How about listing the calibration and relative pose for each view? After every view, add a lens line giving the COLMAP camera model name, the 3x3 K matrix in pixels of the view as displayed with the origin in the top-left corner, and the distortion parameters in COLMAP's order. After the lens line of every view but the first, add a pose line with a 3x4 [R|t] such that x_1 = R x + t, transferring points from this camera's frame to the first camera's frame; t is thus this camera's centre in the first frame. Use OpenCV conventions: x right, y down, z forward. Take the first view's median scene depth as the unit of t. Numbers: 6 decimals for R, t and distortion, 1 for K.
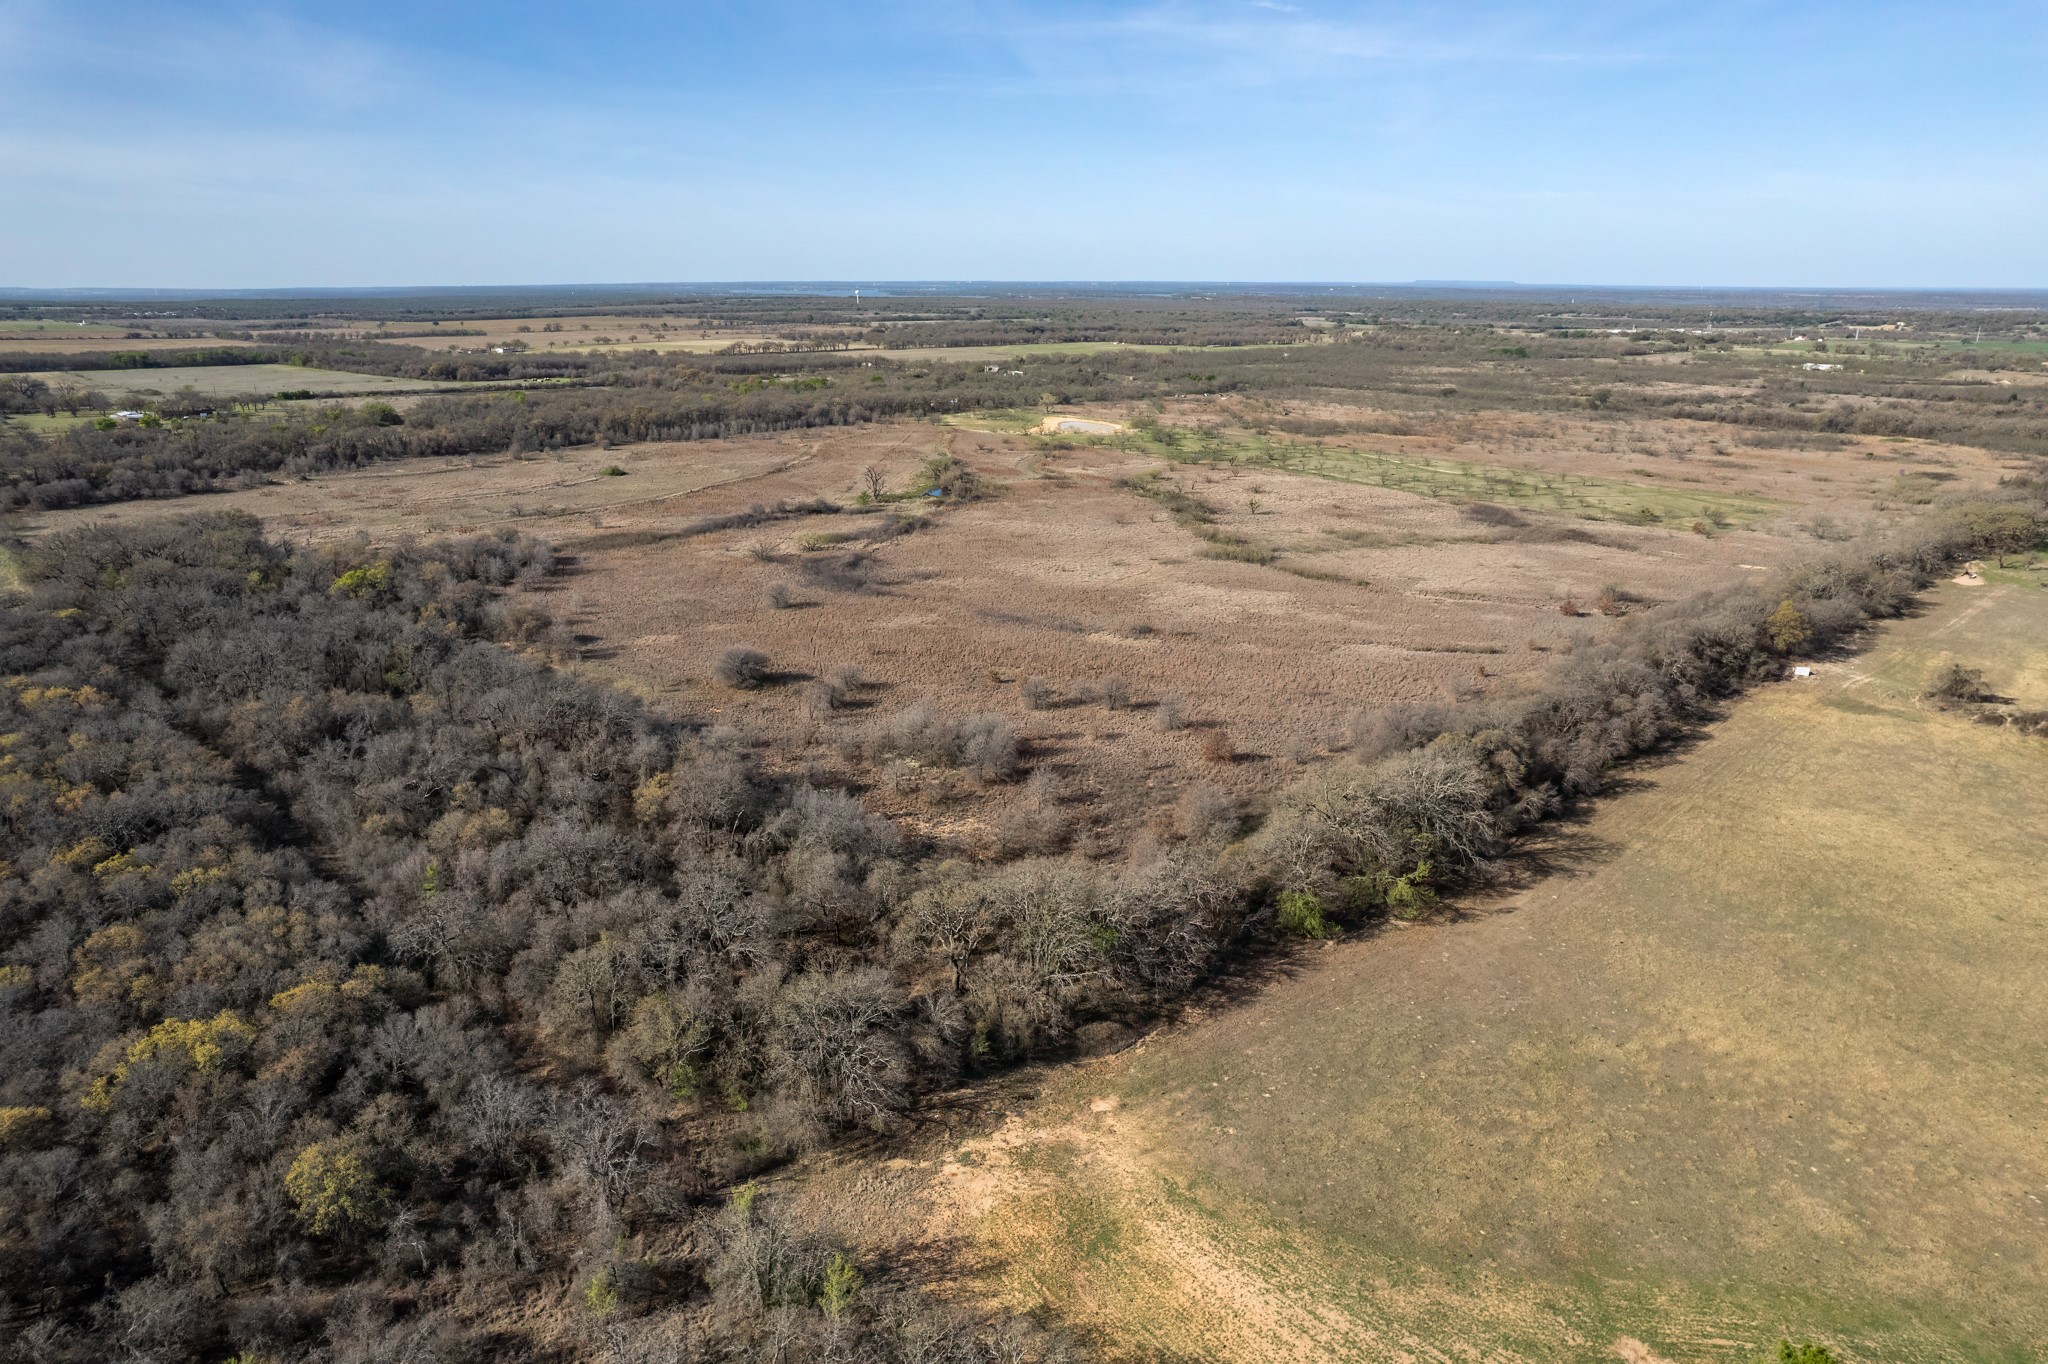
lens RADIAL K [[1299.4, 0, 1037.2], [0, 1299.4, 727.3], [0, 0, 1]] dist [-0.069804, 0.058483]
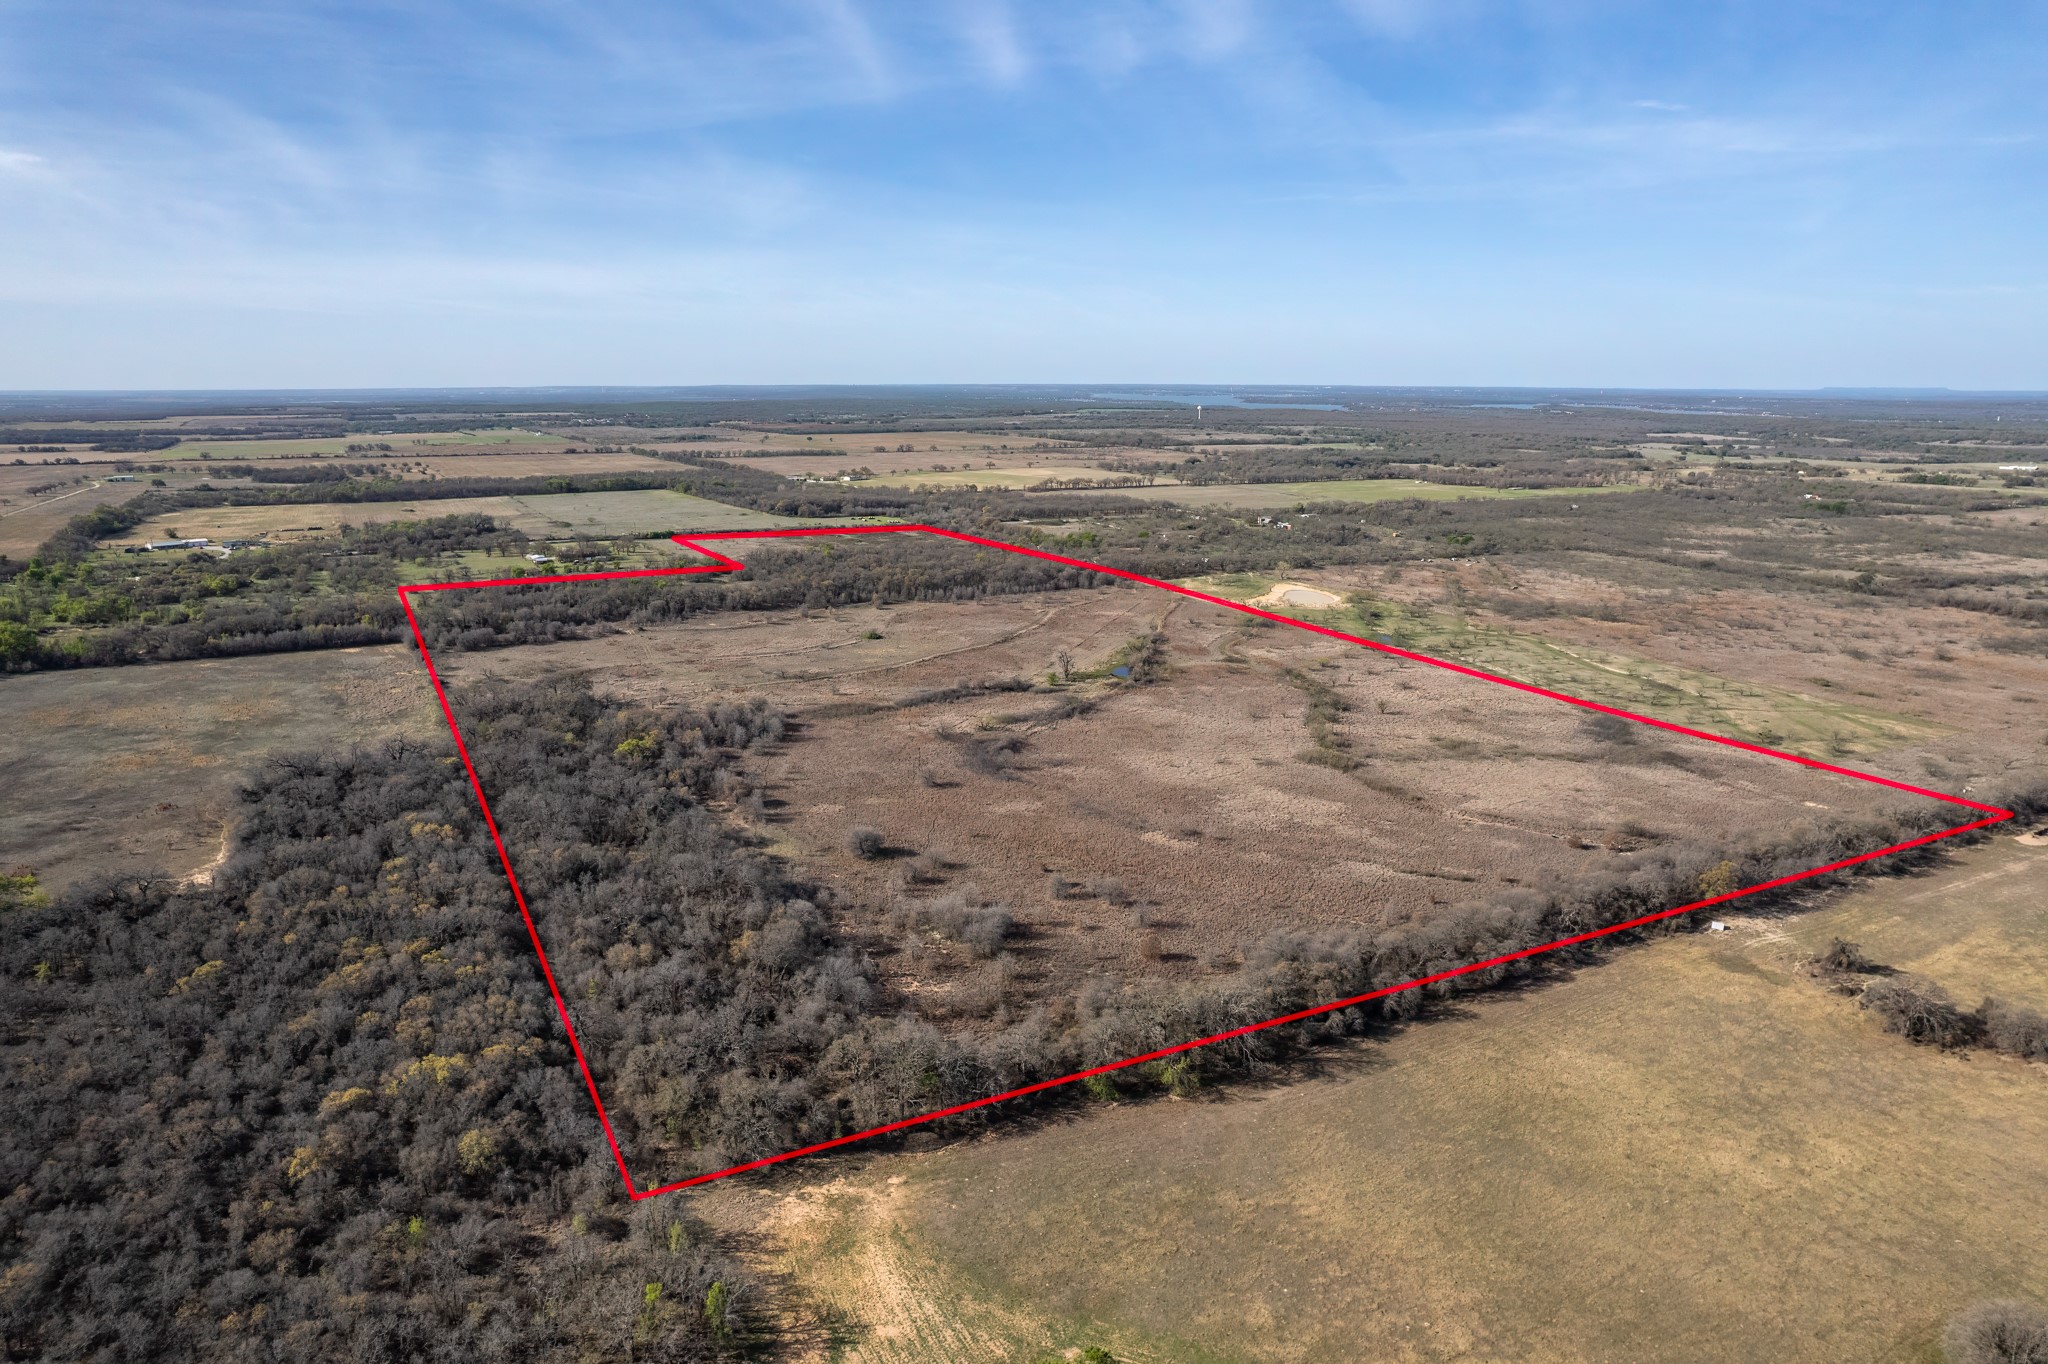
lens RADIAL K [[1319.1, 0, 1023.9], [0, 1319.1, 717.1], [0, 0, 1]] dist [-0.047856, 0.000398]
pose [[0.961375, 0.064451, -0.267591, 0.378340], [-0.085839, 0.993917, -0.069002, -0.122611], [0.261516, 0.089307, 0.961059, -0.391949]]
